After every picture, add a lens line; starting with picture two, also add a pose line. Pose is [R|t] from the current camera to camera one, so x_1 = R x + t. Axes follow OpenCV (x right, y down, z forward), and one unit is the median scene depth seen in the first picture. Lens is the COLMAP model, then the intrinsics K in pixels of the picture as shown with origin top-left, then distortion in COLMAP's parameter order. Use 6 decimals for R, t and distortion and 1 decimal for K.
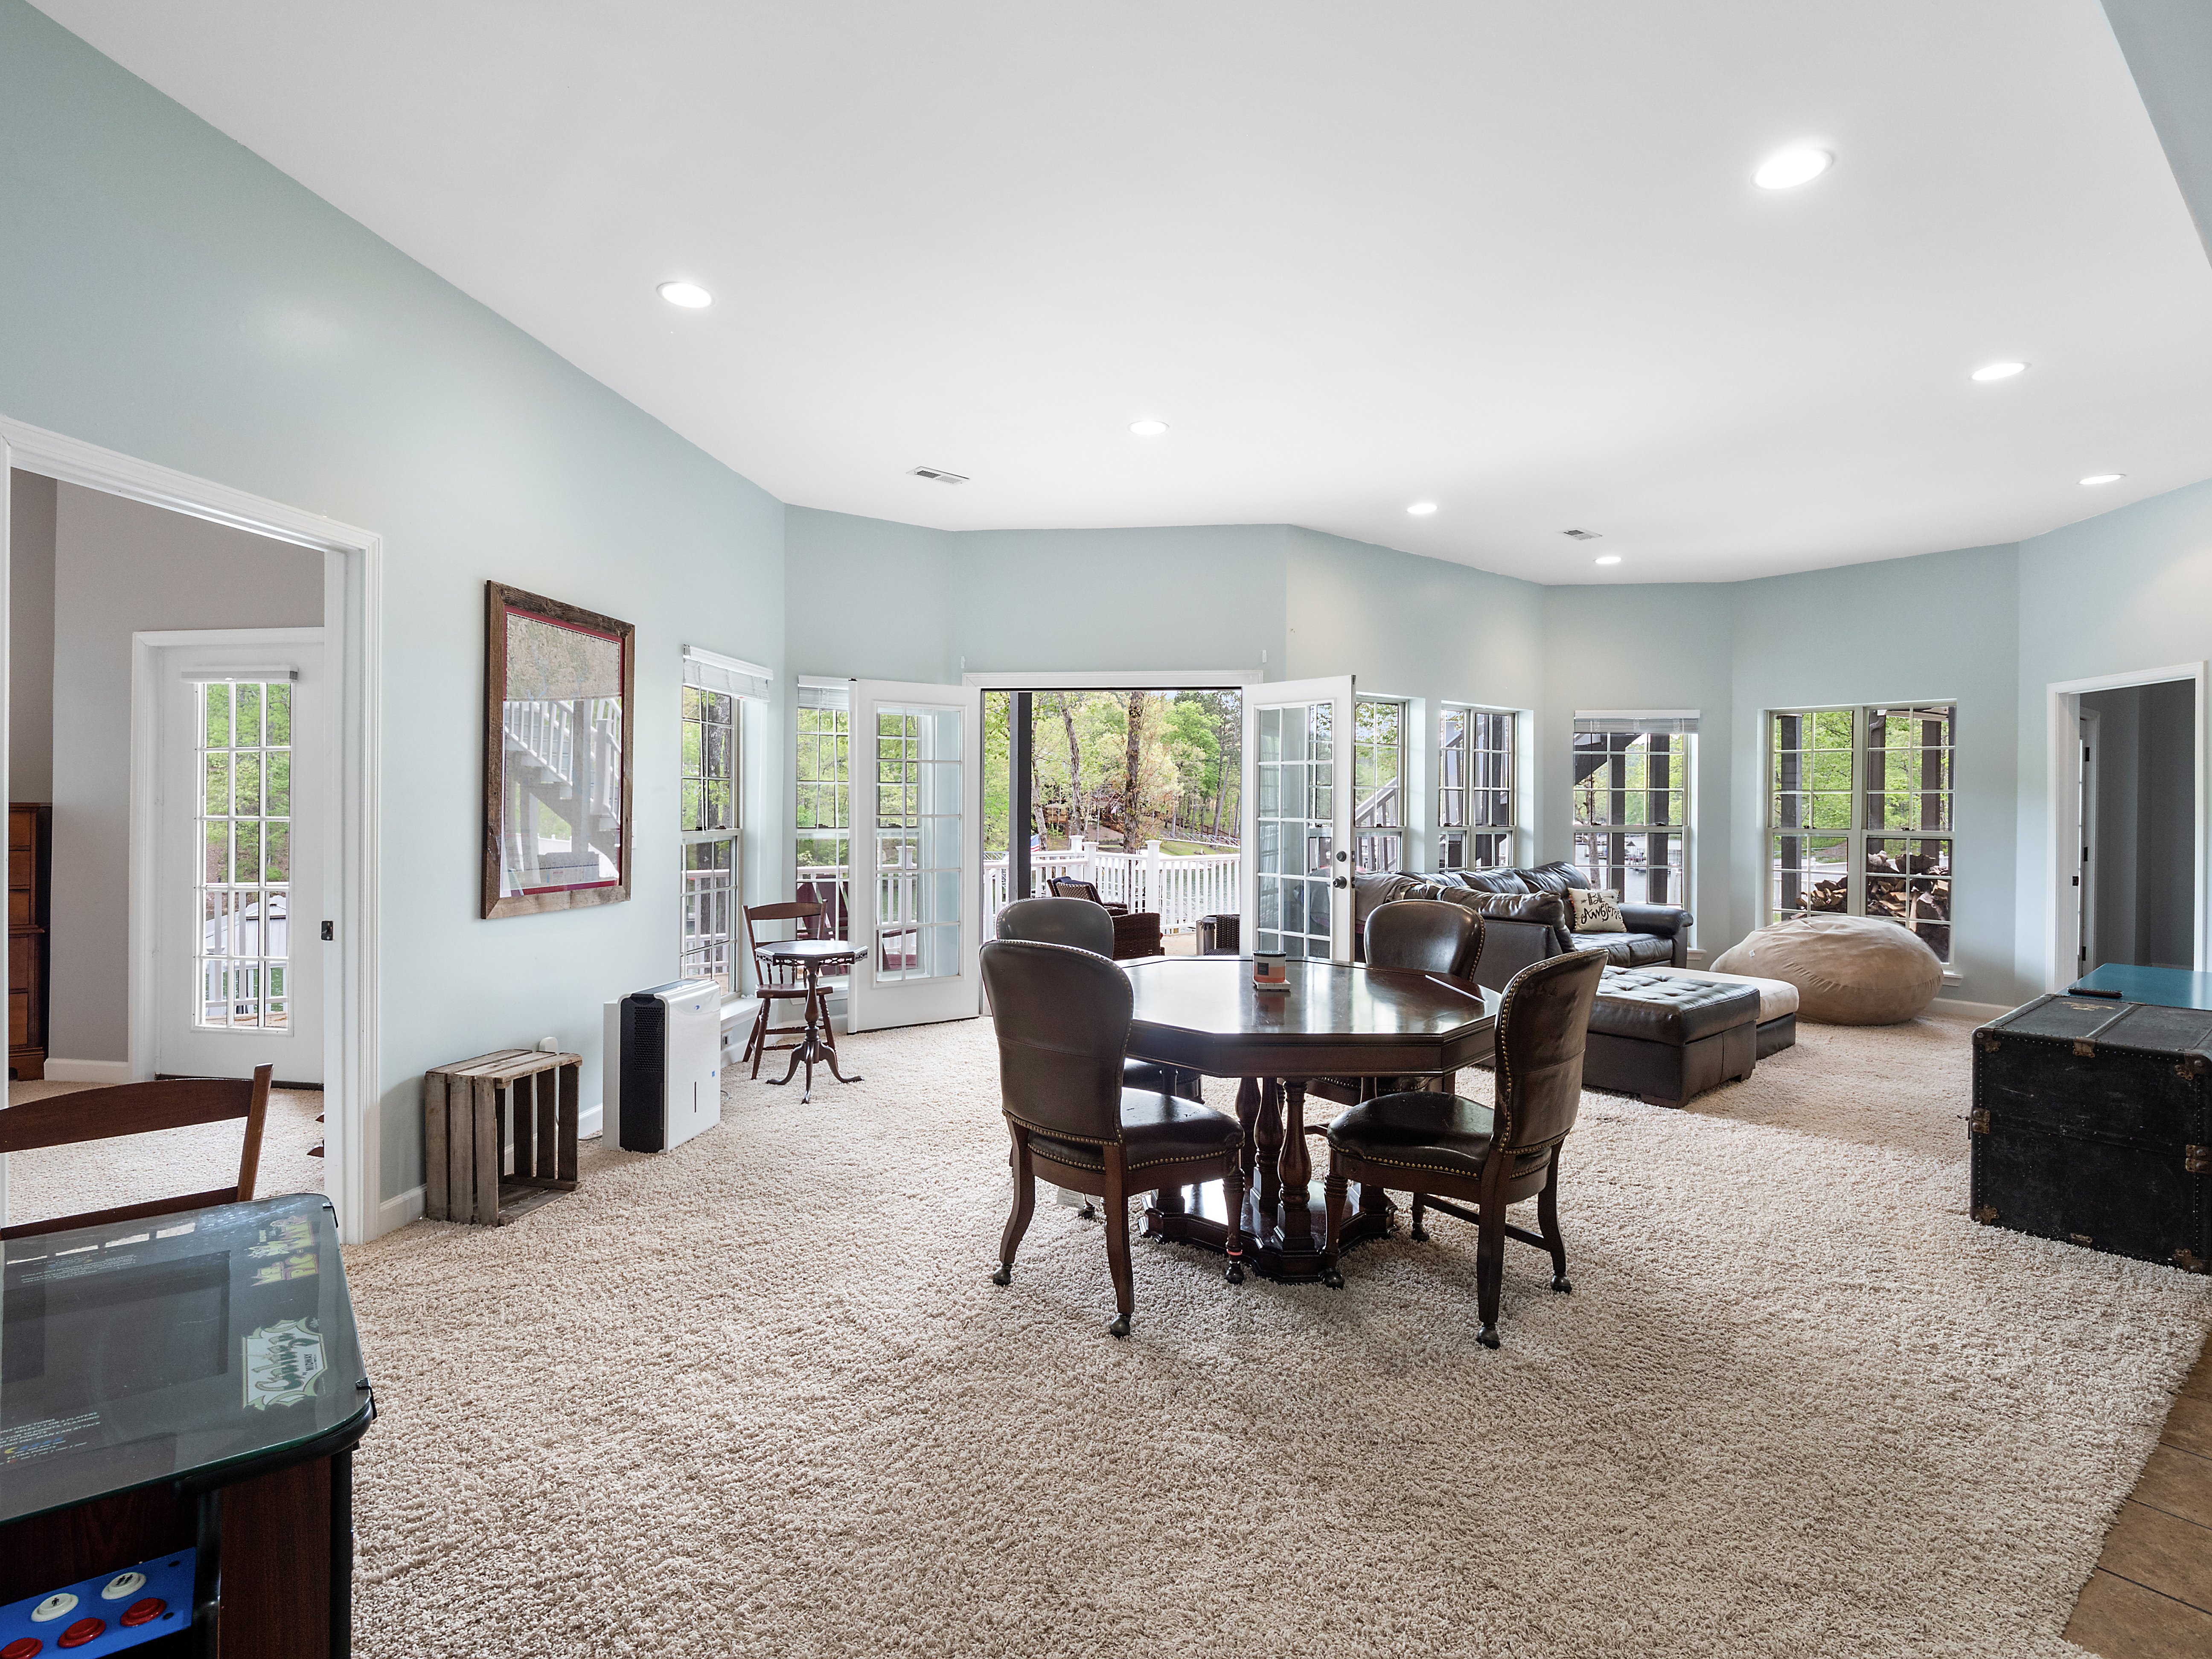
lens RADIAL K [[1075.4, 0, 1112.4], [0, 1075.4, 801.9], [0, 0, 1]] dist [-0.003258, -0.005835]
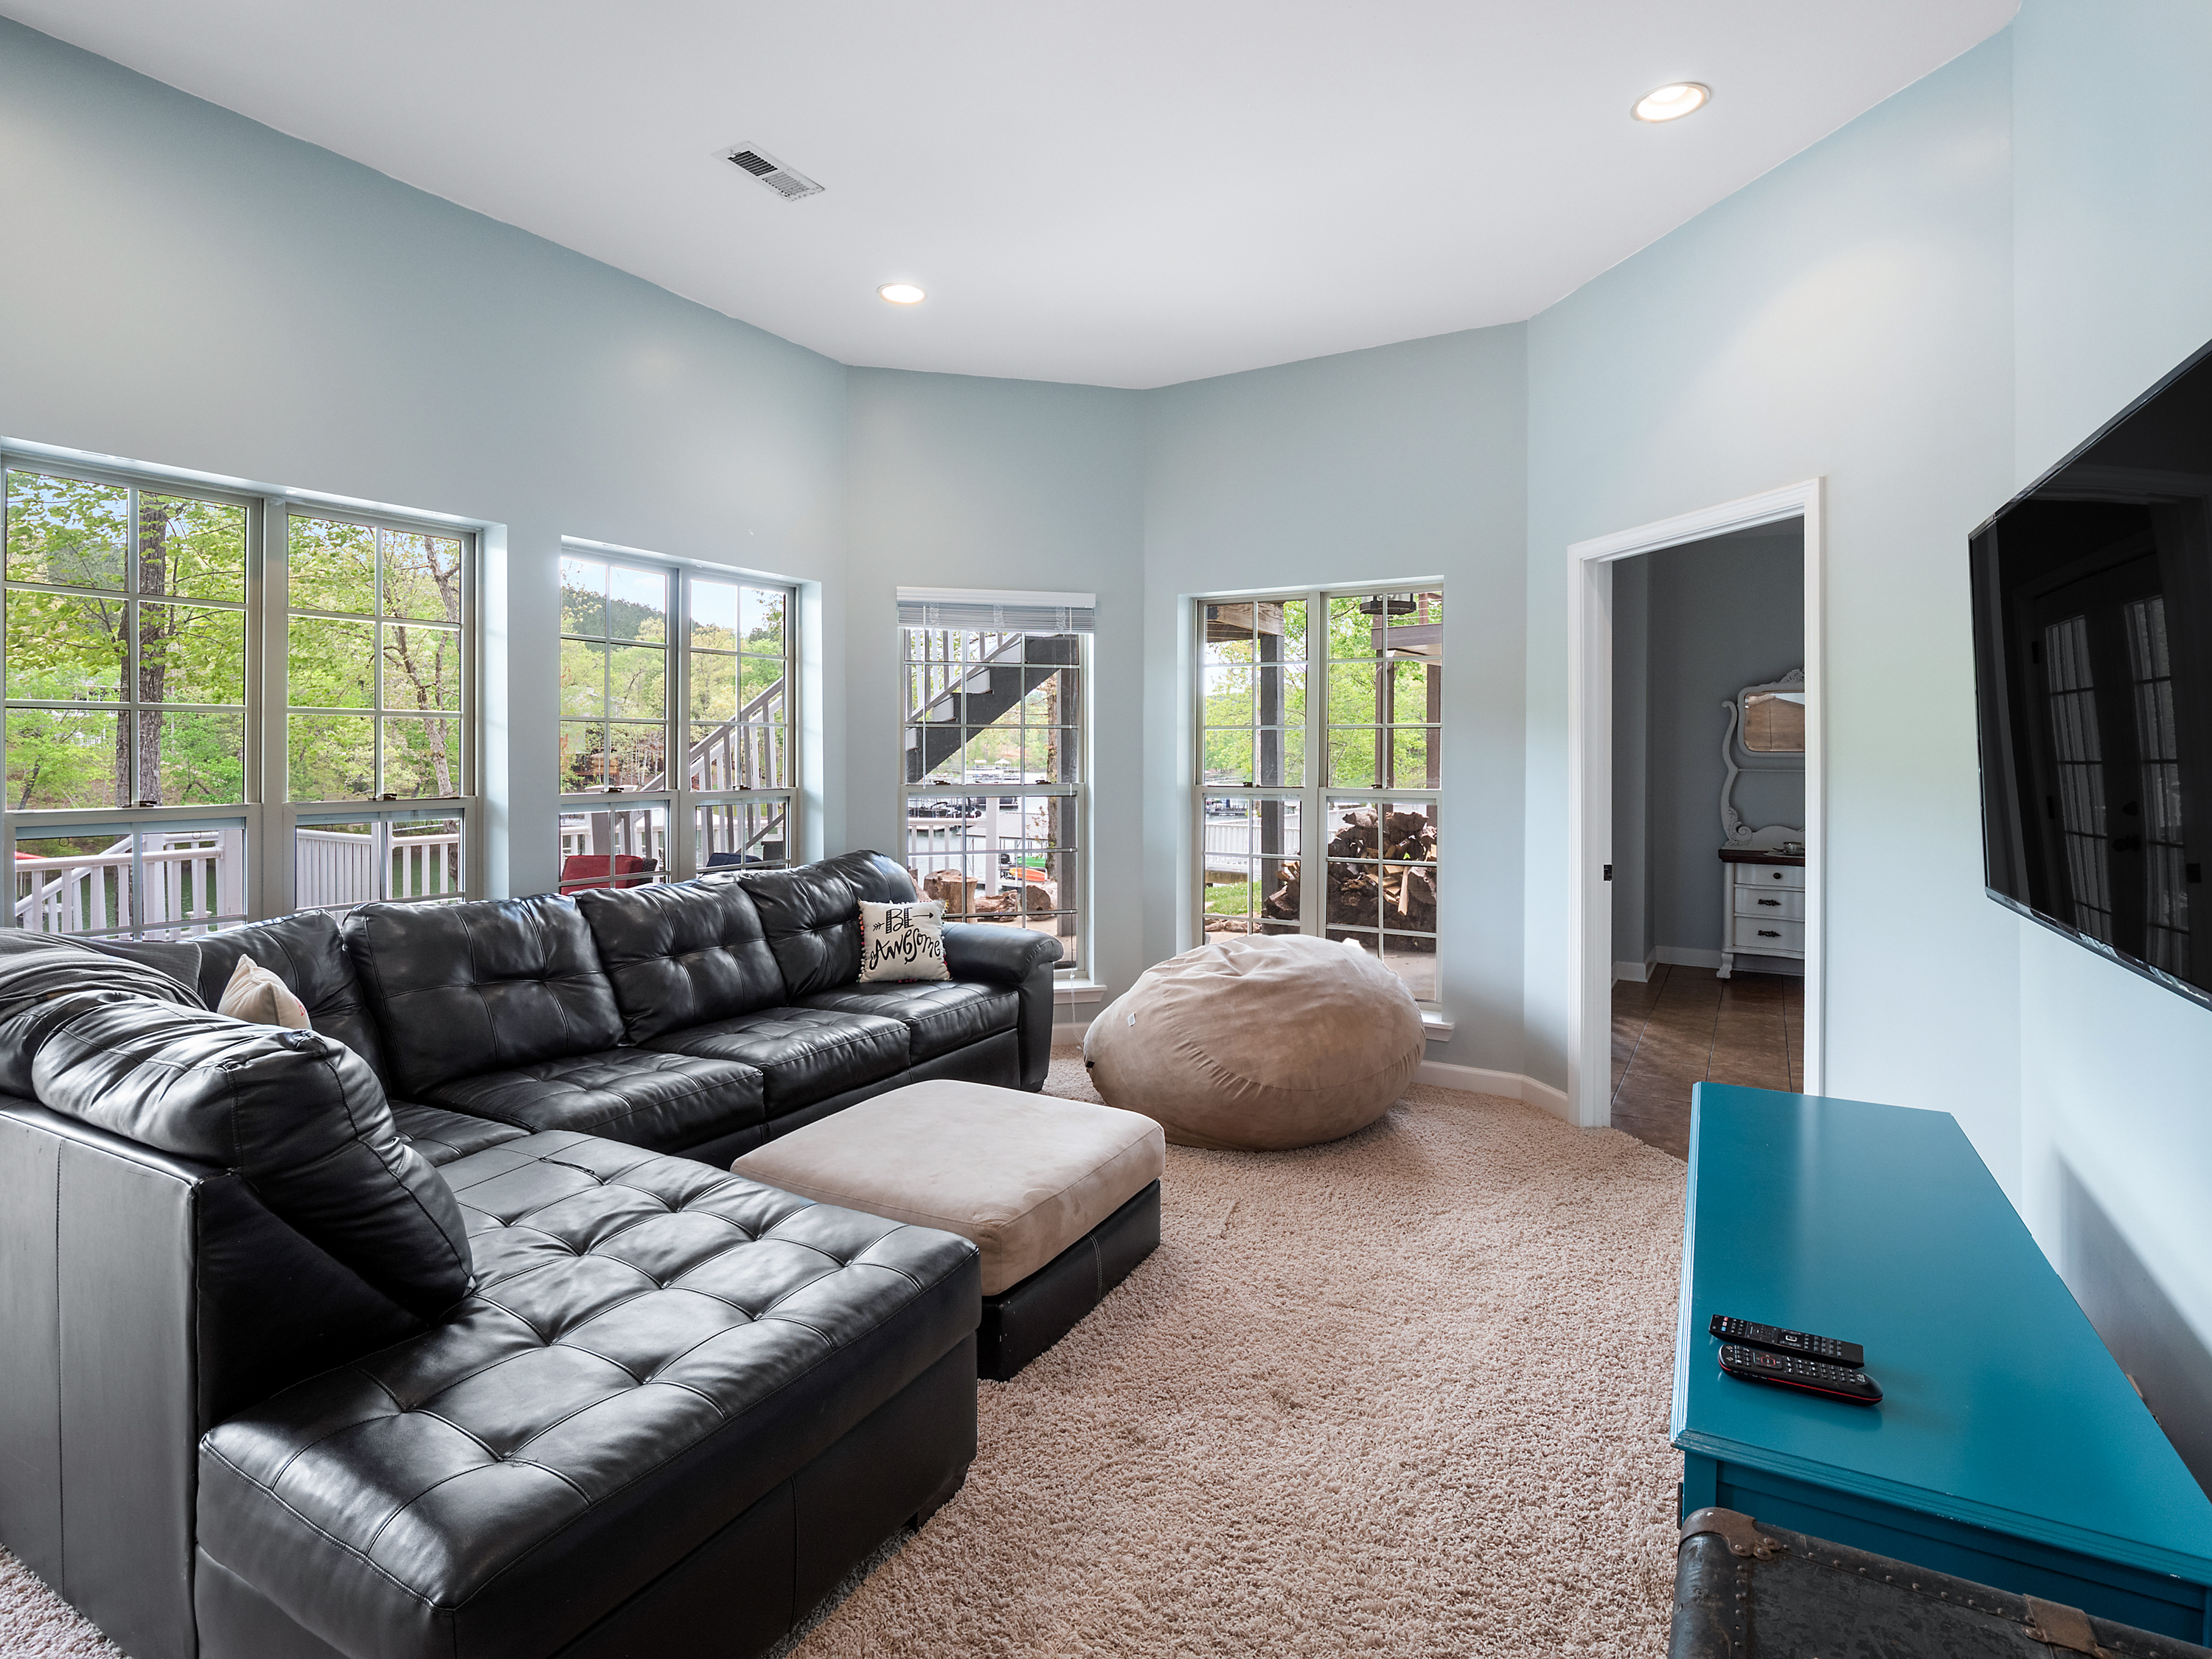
lens RADIAL K [[1141.9, 0, 1097.2], [0, 1141.9, 762.3], [0, 0, 1]] dist [-0.000163, -0.000331]
pose [[0.935387, -0.008744, 0.353518, 0.401249], [0.005378, 0.999930, 0.010502, 0.004159], [-0.353585, -0.007923, 0.935369, 0.495577]]
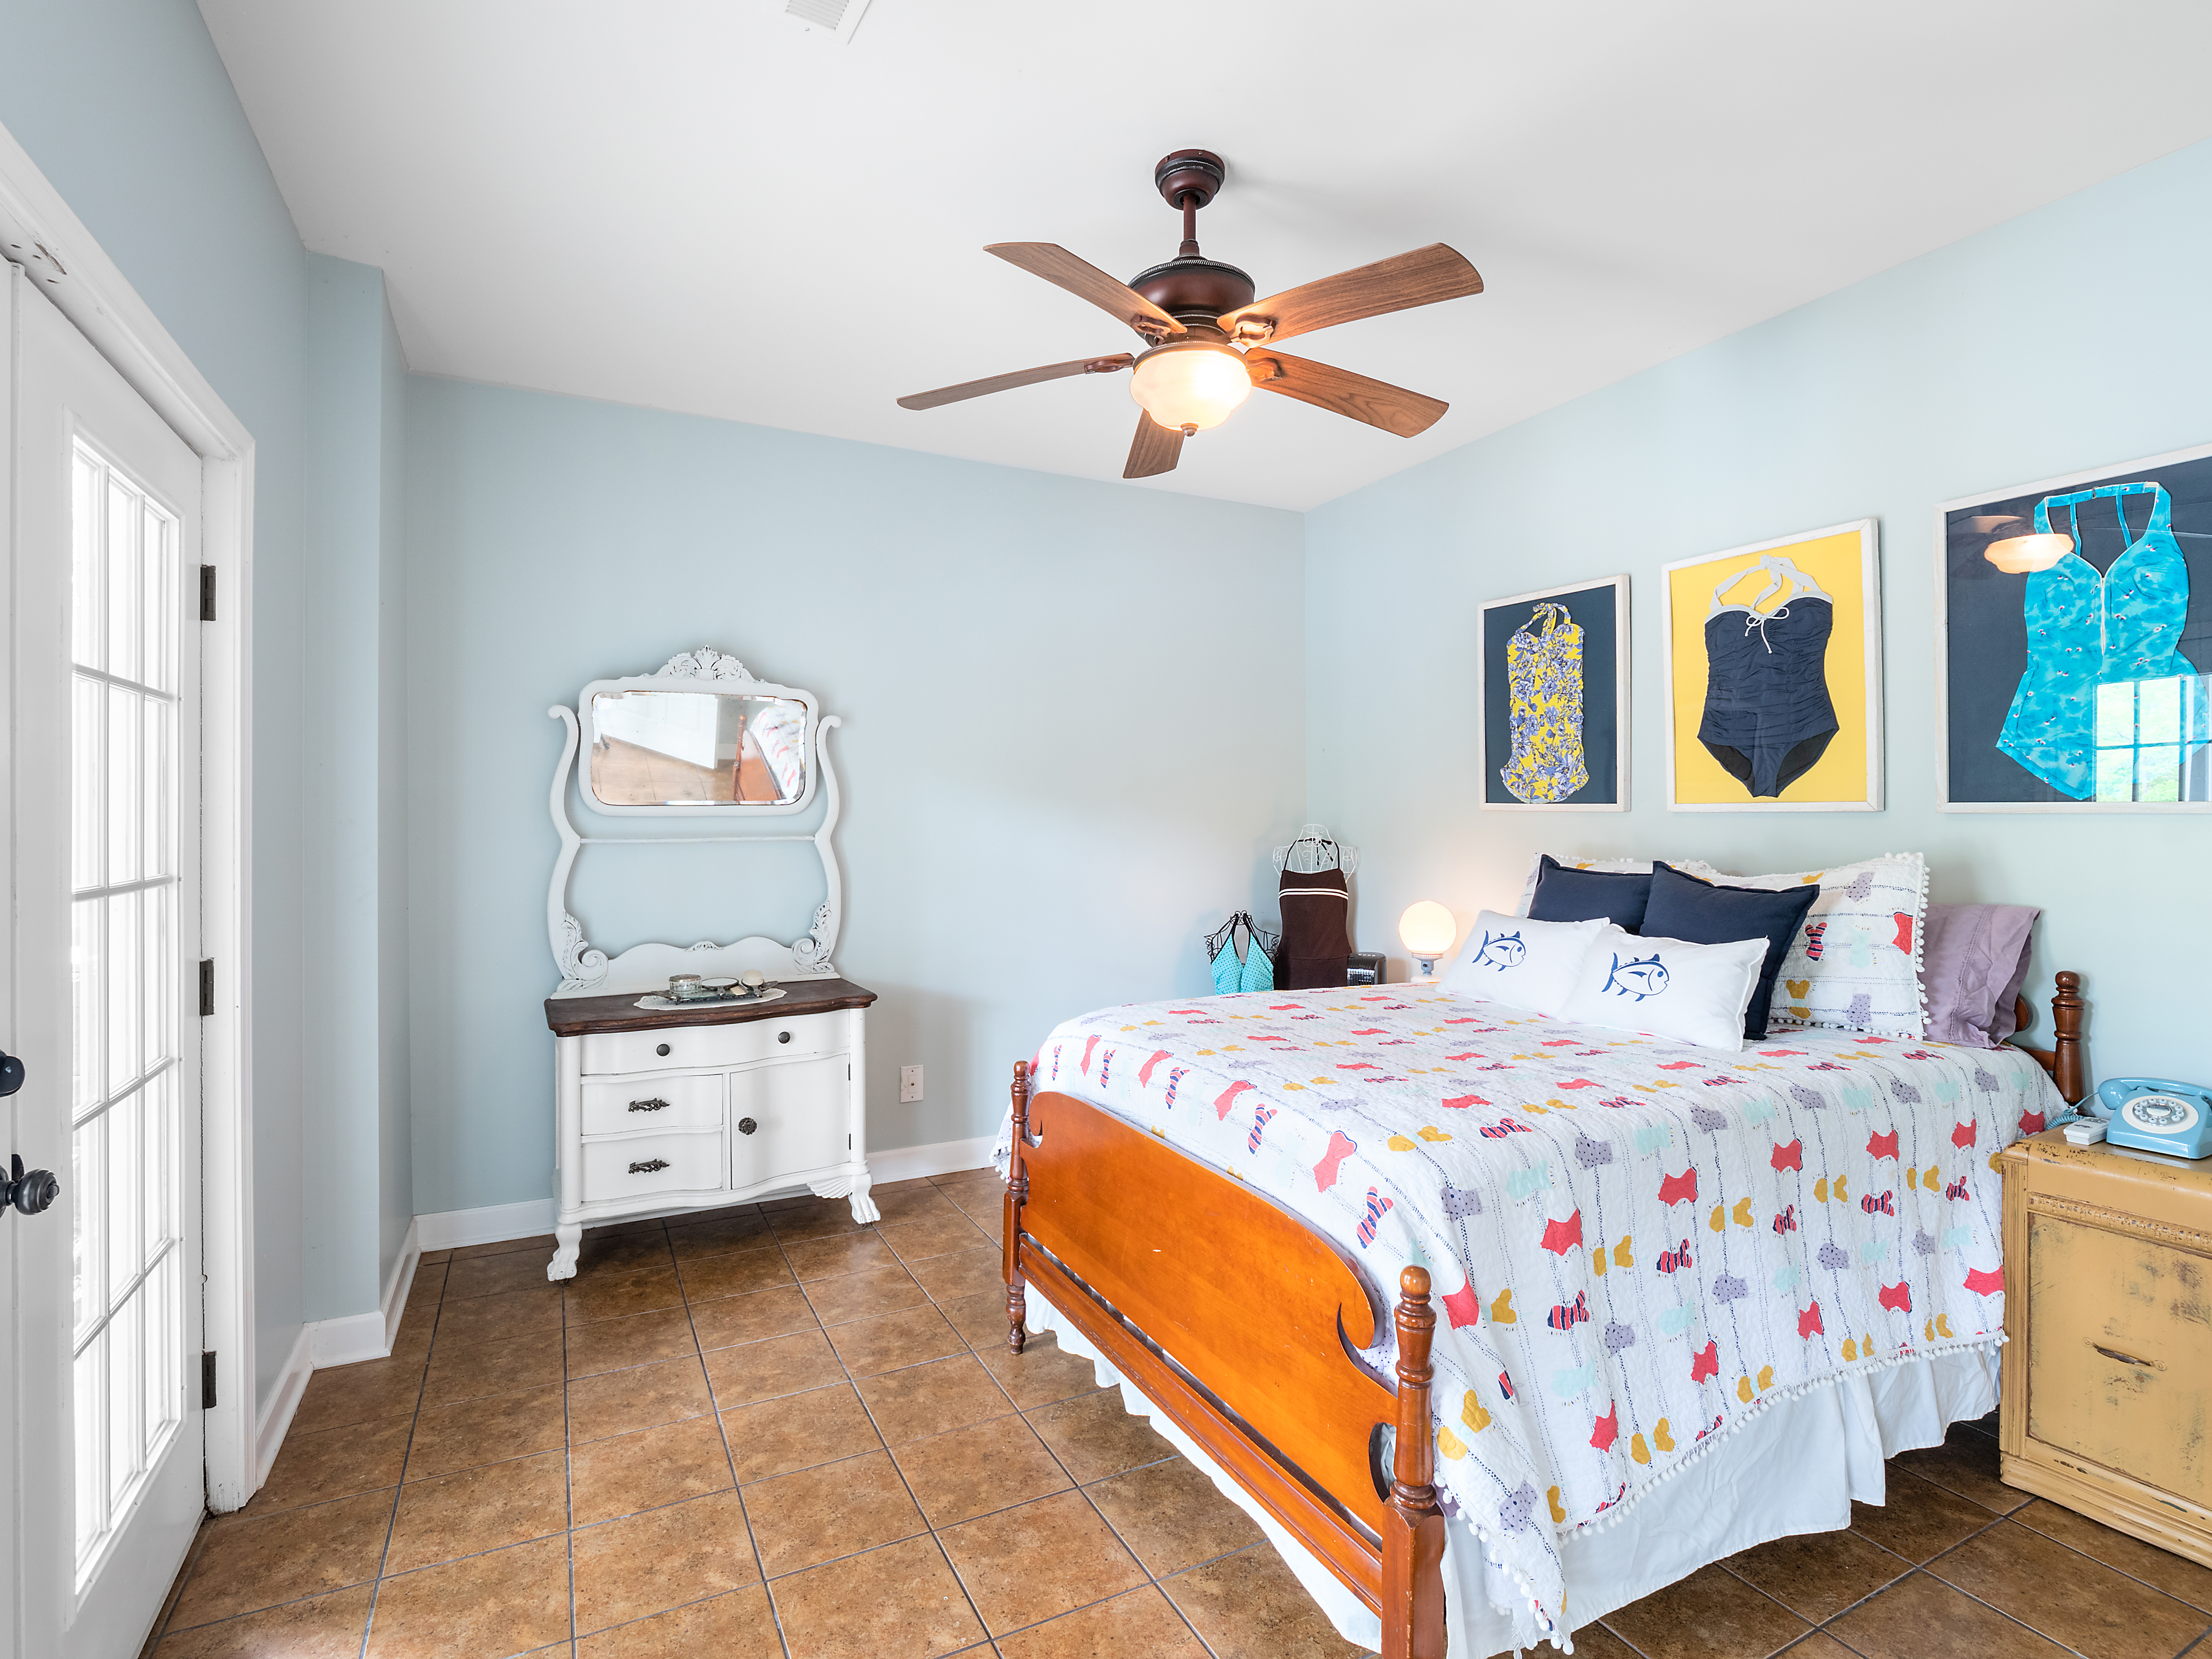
lens RADIAL K [[1141.9, 0, 1097.2], [0, 1141.9, 762.3], [0, 0, 1]] dist [-0.000163, -0.000331]
pose [[0.237211, 0.023321, 0.971178, 0.890271], [0.023565, 0.999280, -0.029751, 0.009765], [-0.971172, 0.029943, 0.236491, 0.934719]]
